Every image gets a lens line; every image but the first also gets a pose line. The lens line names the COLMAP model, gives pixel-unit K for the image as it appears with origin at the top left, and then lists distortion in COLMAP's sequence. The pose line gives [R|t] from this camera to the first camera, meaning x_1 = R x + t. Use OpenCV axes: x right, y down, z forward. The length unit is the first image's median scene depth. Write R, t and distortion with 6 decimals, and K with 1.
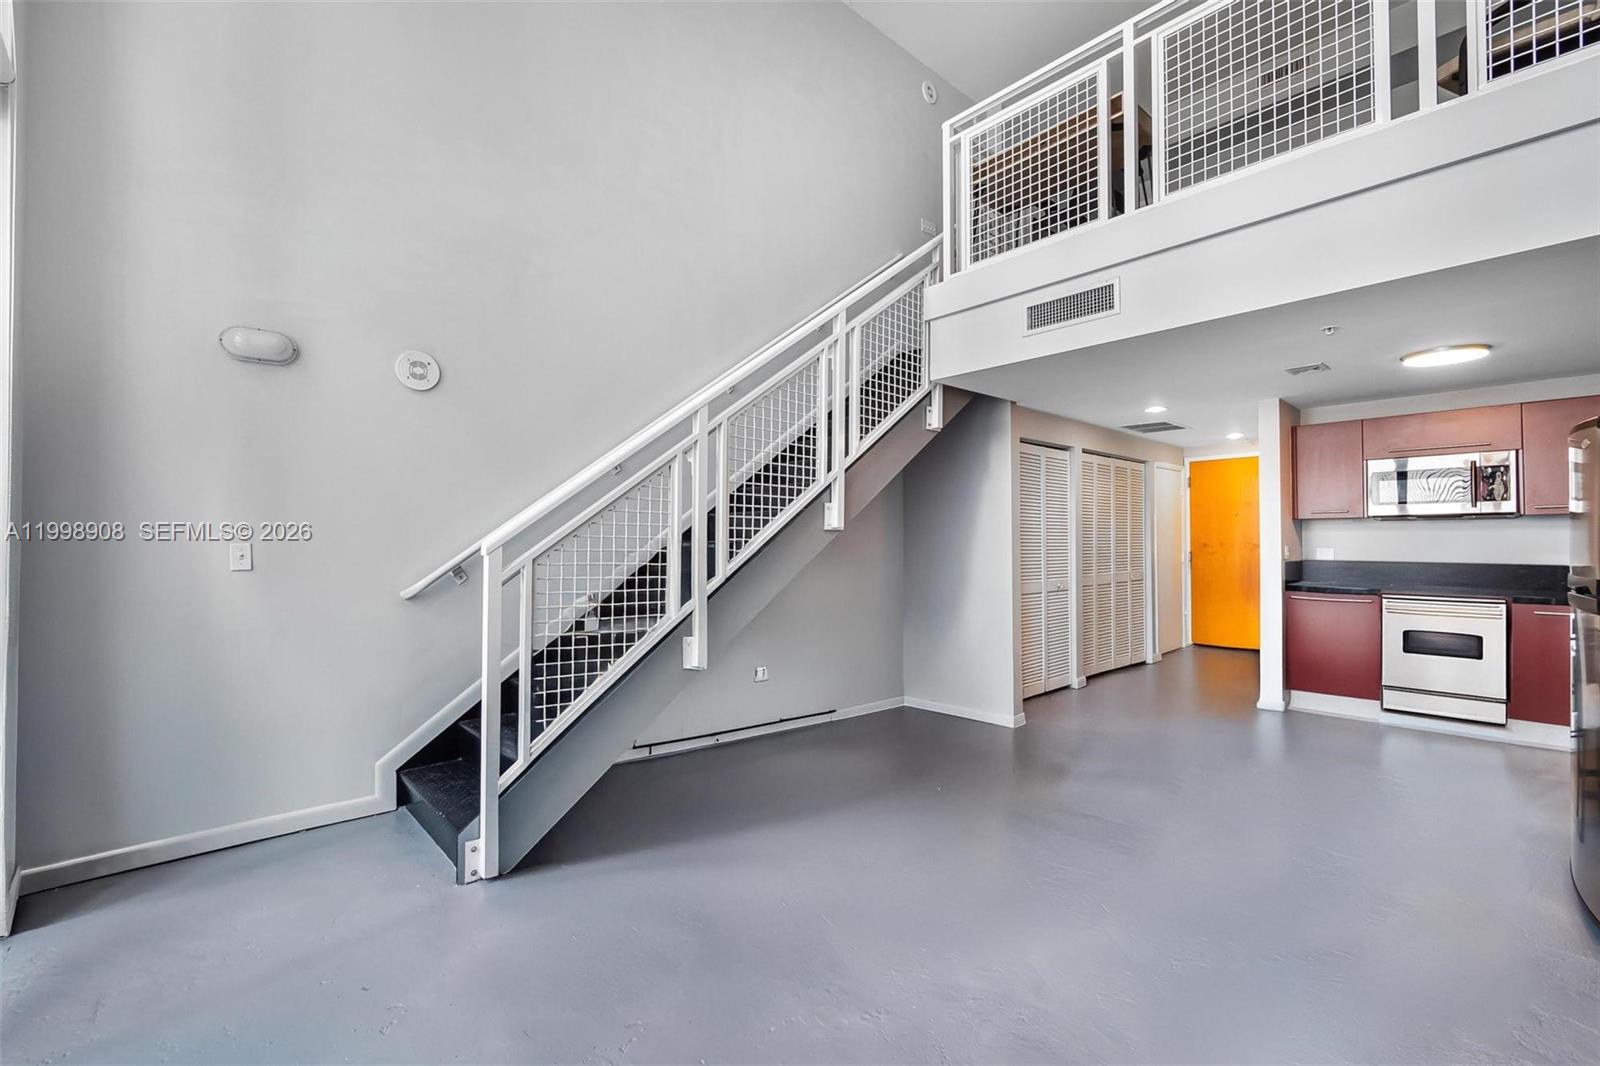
lens RADIAL K [[682.2, 0, 800.0], [0, 682.2, 533.0], [0, 0, 1]] dist [-0.001669, -0.000667]
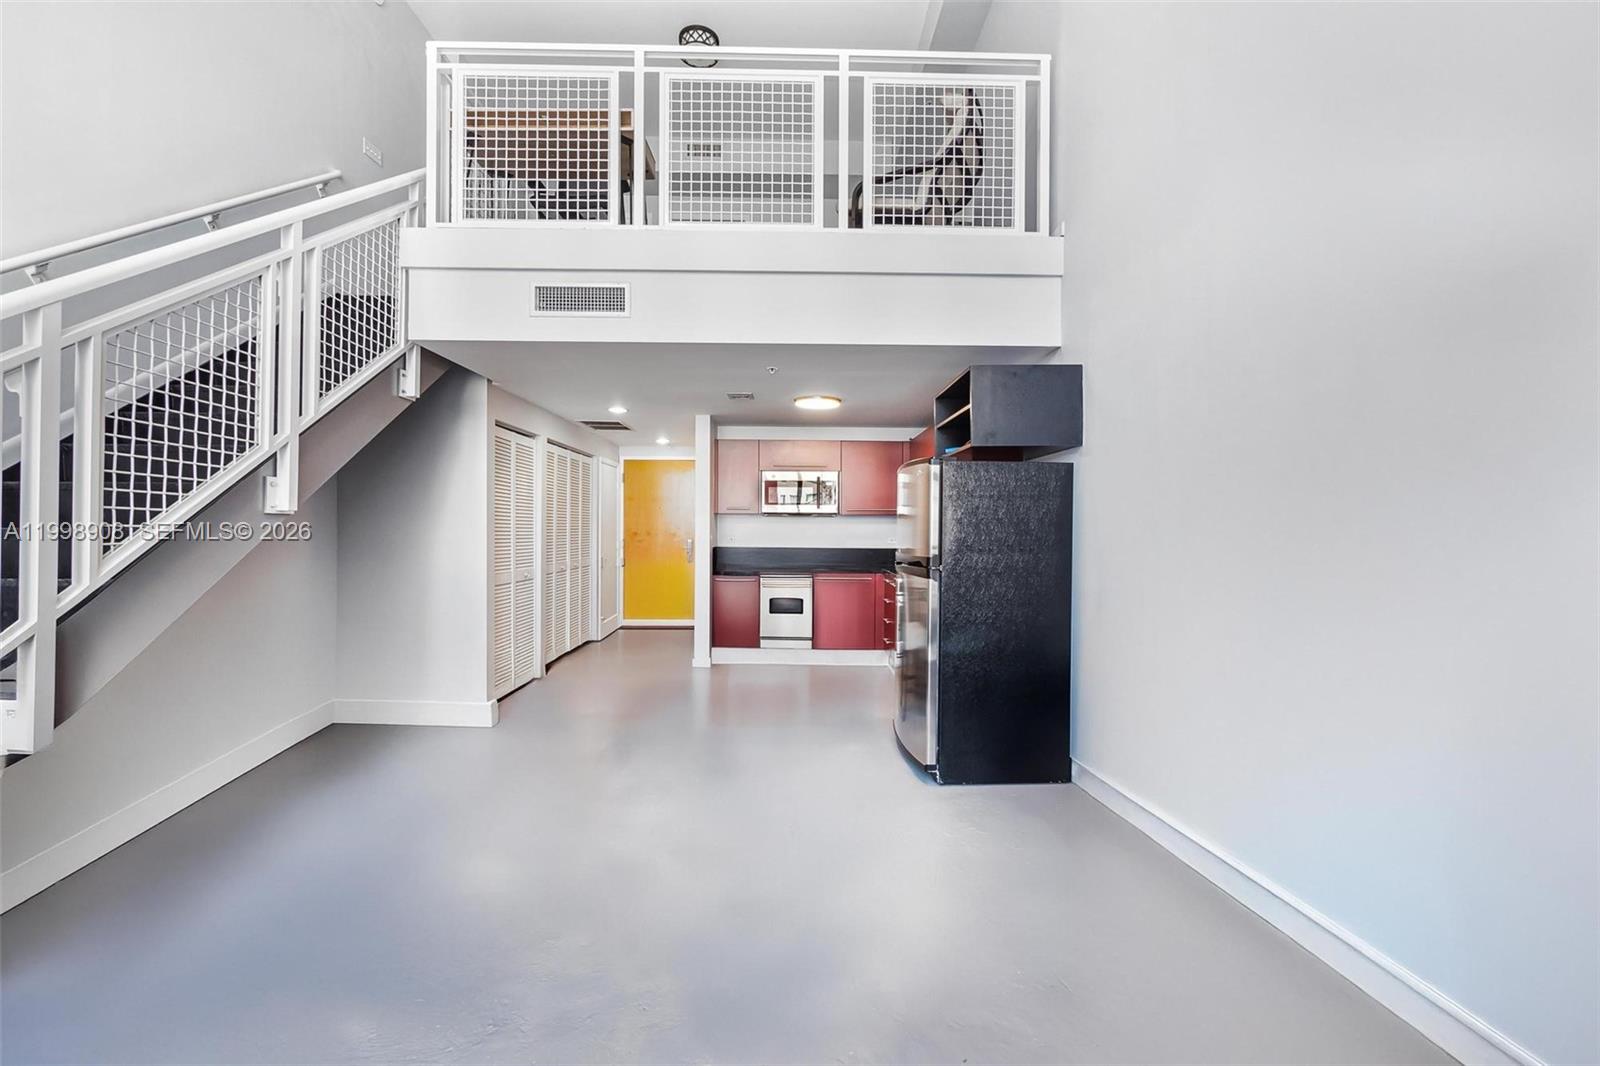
lens RADIAL K [[665.9, 0, 810.7], [0, 665.9, 533.9], [0, 0, 1]] dist [-0.002716, 0.000724]
pose [[0.651466, 0.000785, 0.758677, -0.117300], [-0.015403, 0.999807, 0.012191, -0.000394], [-0.758521, -0.019628, 0.651353, 0.085523]]
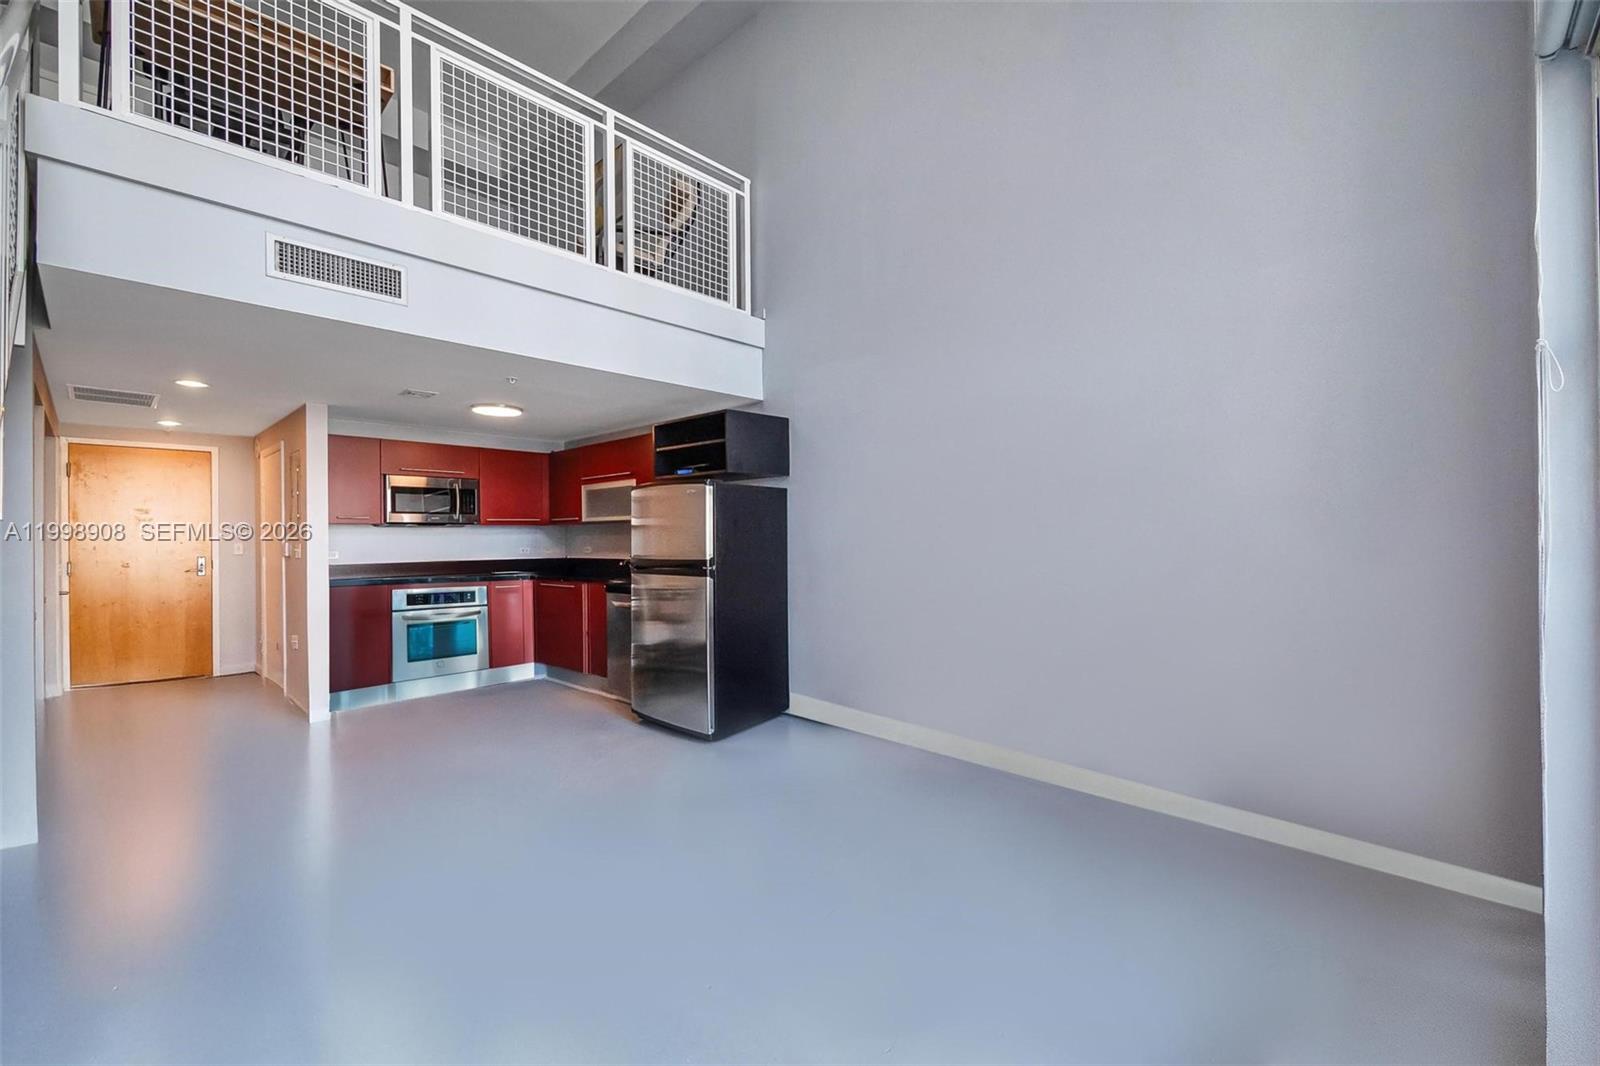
lens RADIAL K [[665.9, 0, 810.7], [0, 665.9, 533.9], [0, 0, 1]] dist [-0.002716, 0.000724]
pose [[-0.088380, 0.004847, 0.996075, -0.433161], [0.001419, 0.999988, -0.004740, 0.001178], [-0.996086, 0.000995, -0.088386, 0.443972]]
